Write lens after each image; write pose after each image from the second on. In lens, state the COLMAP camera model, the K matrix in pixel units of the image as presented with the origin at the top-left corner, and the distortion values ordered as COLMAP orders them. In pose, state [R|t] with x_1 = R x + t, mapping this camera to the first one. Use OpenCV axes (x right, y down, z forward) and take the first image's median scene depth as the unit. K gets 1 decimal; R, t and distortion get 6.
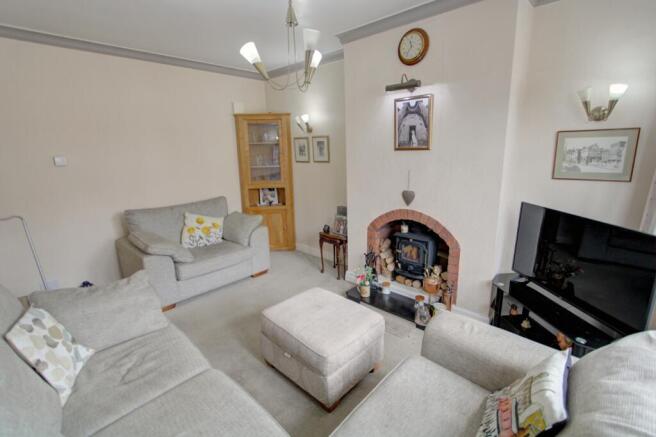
lens RADIAL K [[308.4, 0, 329.5], [0, 308.4, 215.7], [0, 0, 1]] dist [-0.000871, -0.000162]
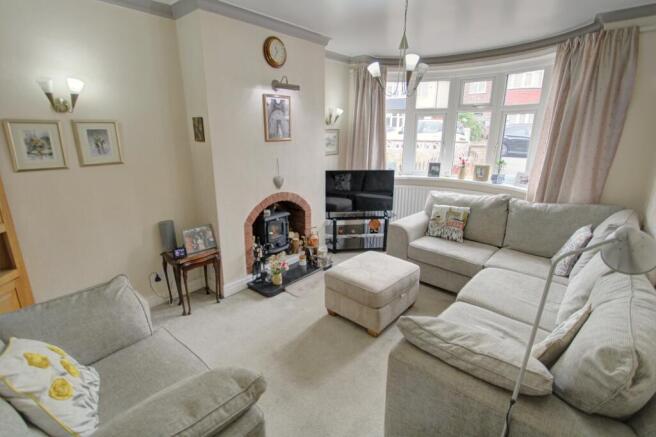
lens RADIAL K [[308.4, 0, 329.5], [0, 308.4, 215.7], [0, 0, 1]] dist [-0.000871, -0.000162]
pose [[-0.038624, -0.244107, 0.968979, -0.902658], [0.221466, 0.943495, 0.246515, -0.183645], [-0.974403, 0.224117, 0.017620, 0.819511]]
